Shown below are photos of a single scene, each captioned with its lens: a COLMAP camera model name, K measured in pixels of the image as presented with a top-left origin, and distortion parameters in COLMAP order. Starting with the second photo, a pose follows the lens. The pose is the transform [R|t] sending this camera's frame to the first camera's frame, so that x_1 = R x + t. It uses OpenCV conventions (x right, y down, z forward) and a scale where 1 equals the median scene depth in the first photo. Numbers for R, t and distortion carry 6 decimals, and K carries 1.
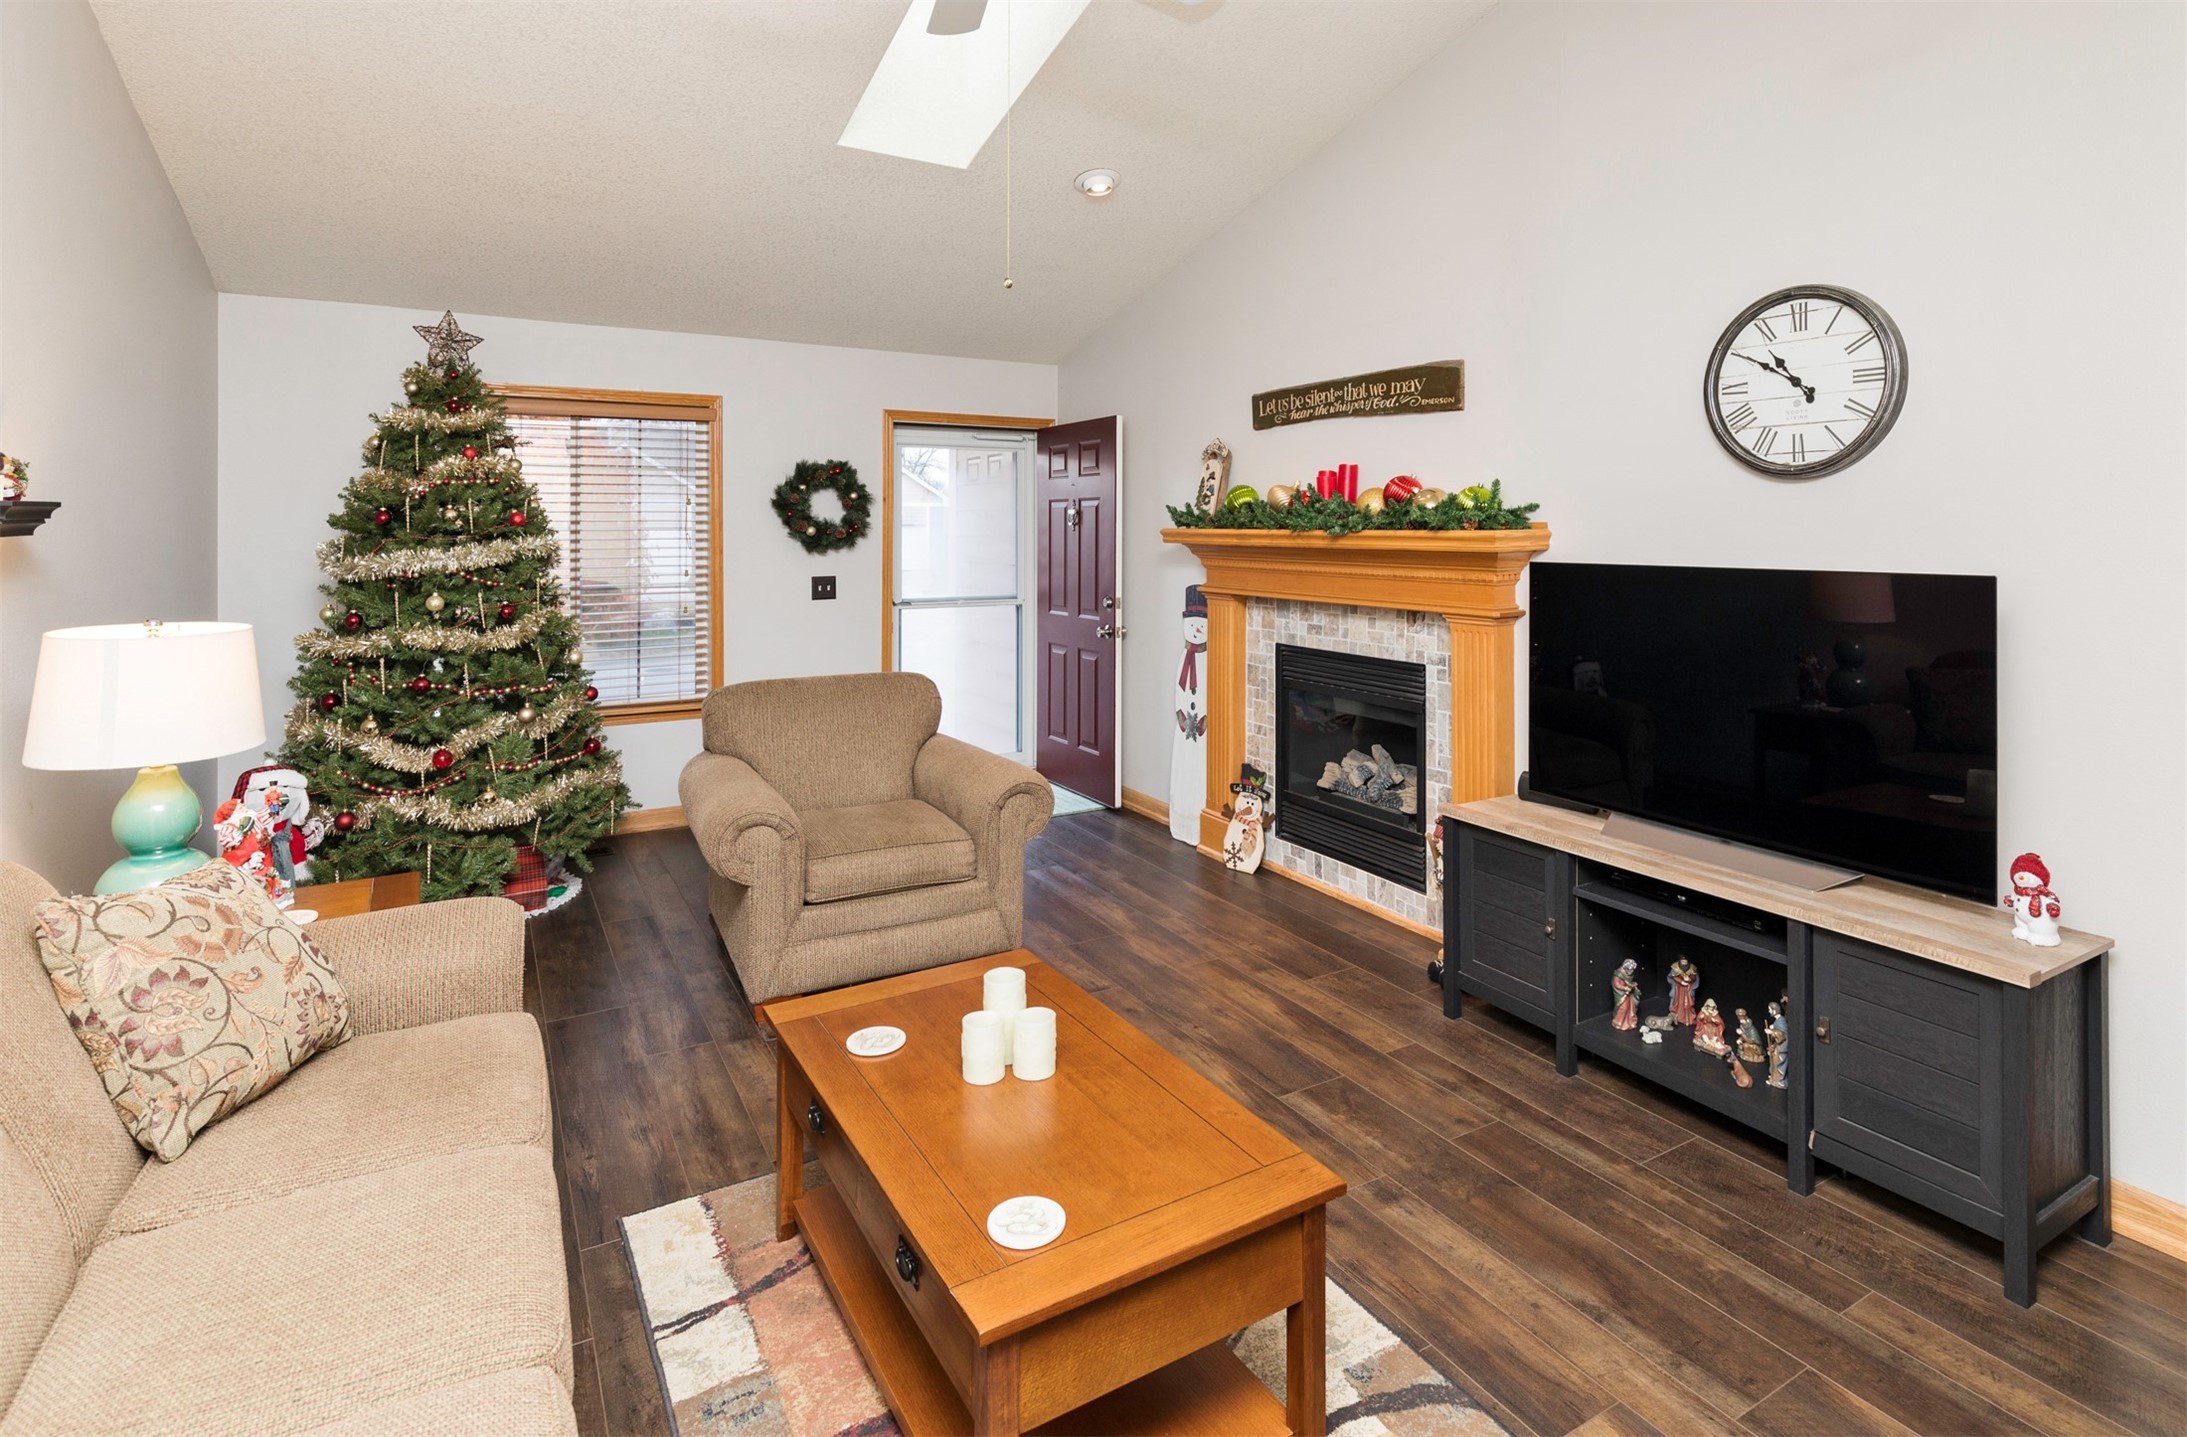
lens RADIAL K [[1110.5, 0, 1104.0], [0, 1110.5, 527.7], [0, 0, 1]] dist [0.002188, -0.000078]
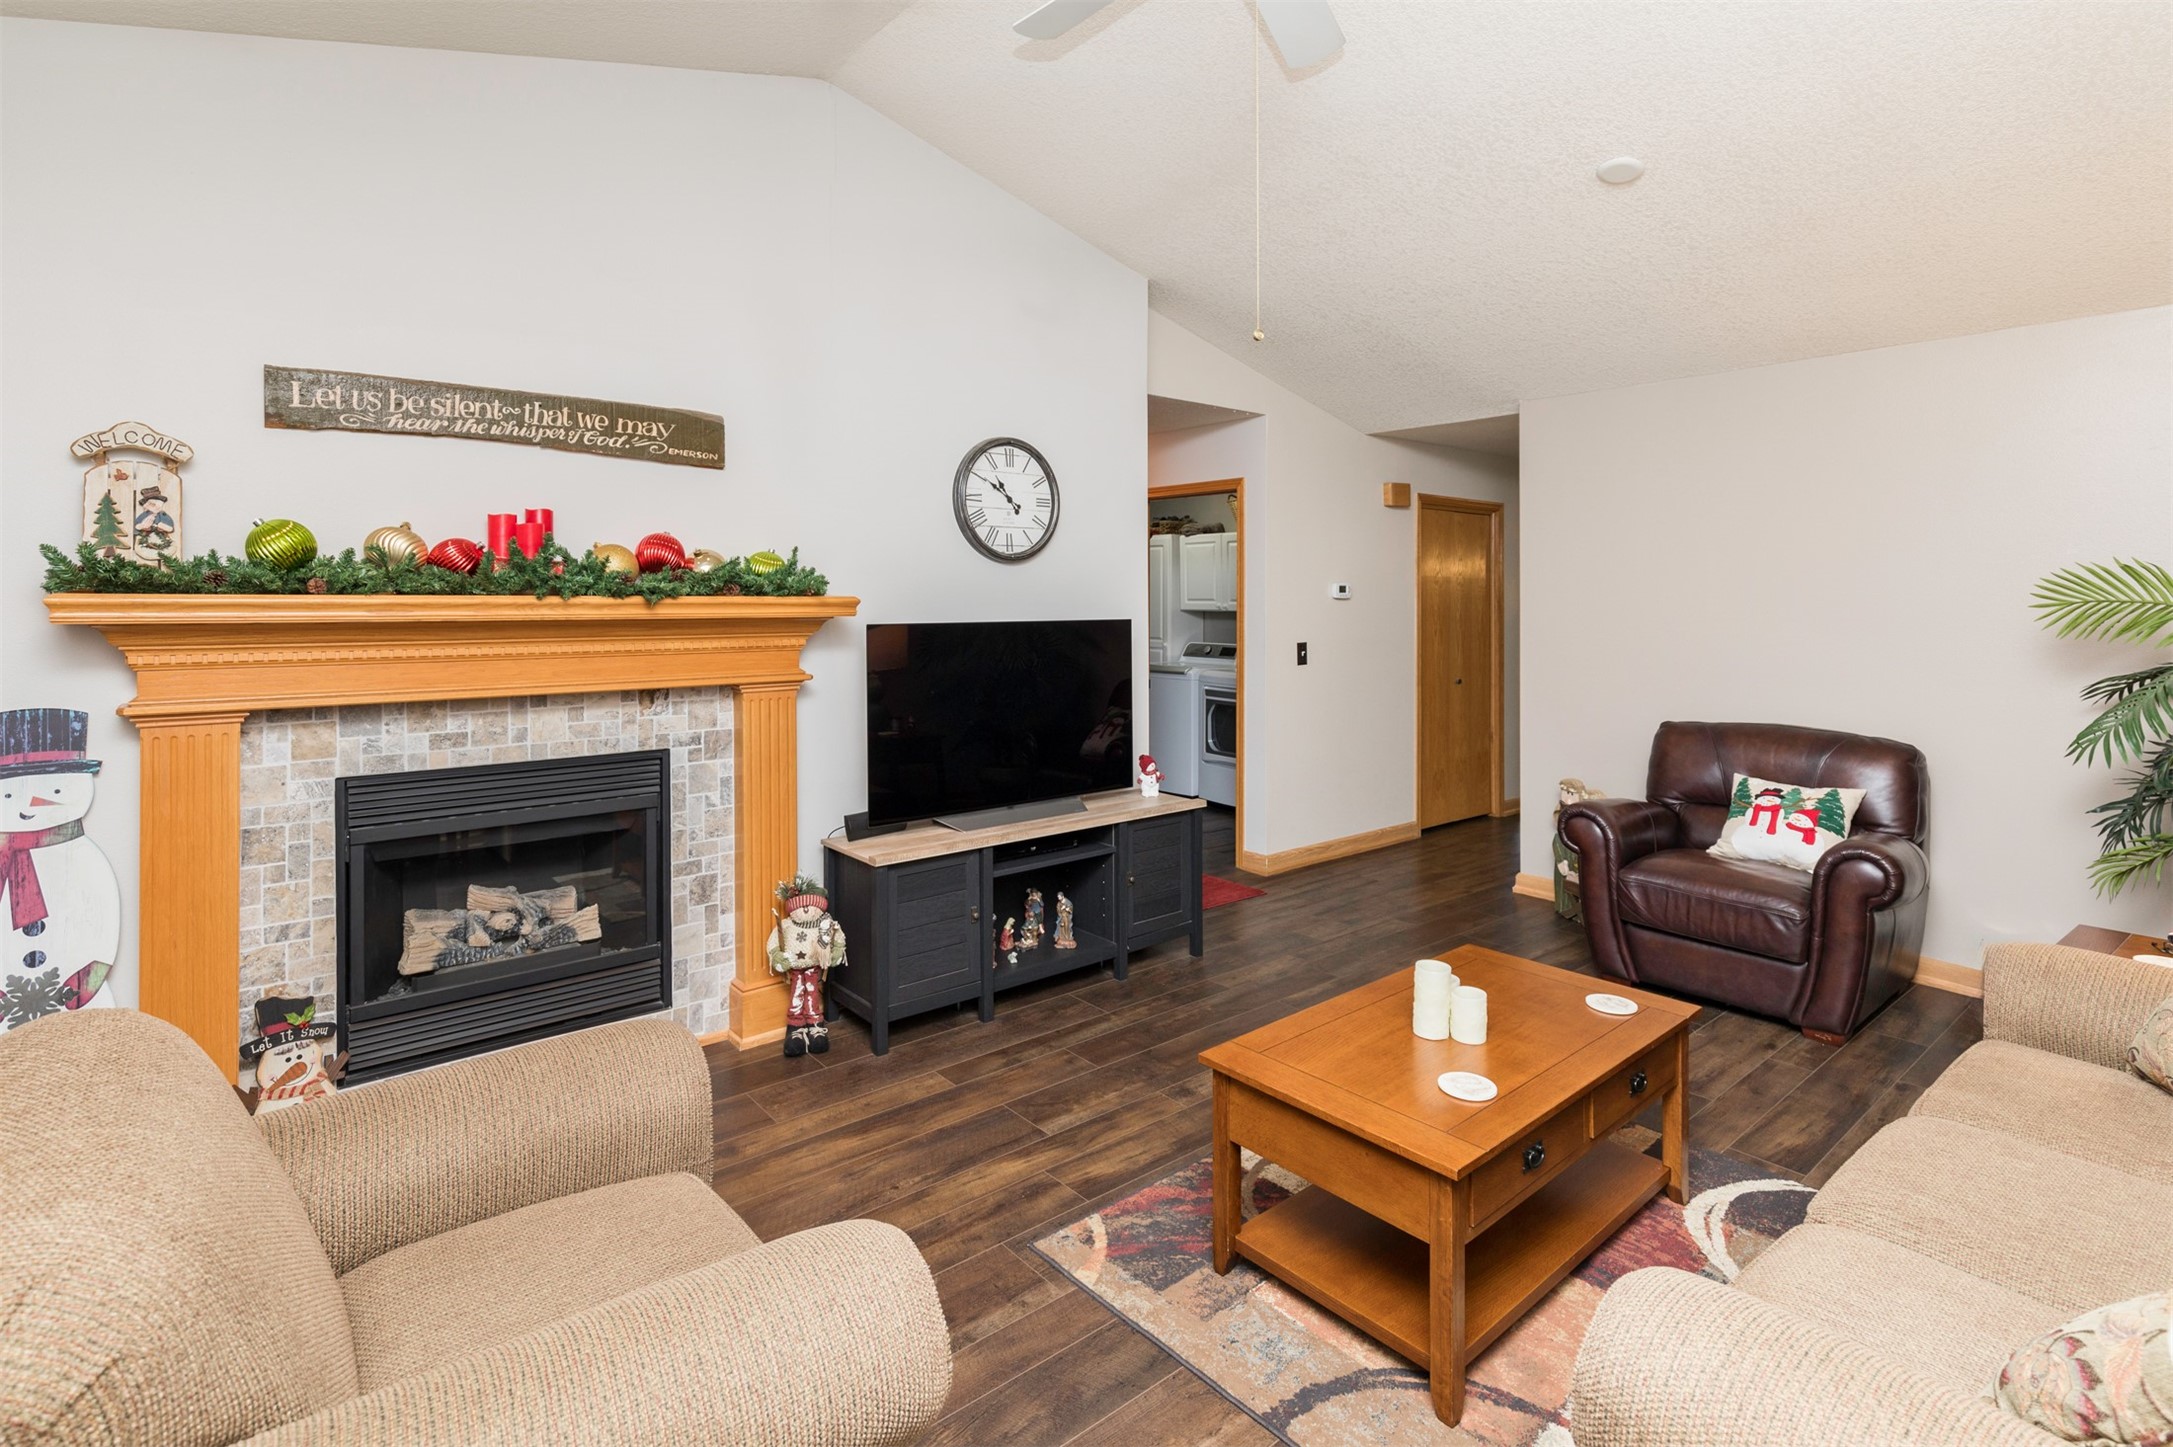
lens RADIAL K [[1048.6, 0, 1107.8], [0, 1048.6, 600.9], [0, 0, 1]] dist [0.003012, 0.000282]
pose [[-0.178323, -0.003226, 0.983967, -0.623421], [0.000055, 0.999995, 0.003288, 0.003157], [-0.983972, 0.000641, -0.178321, 0.845146]]
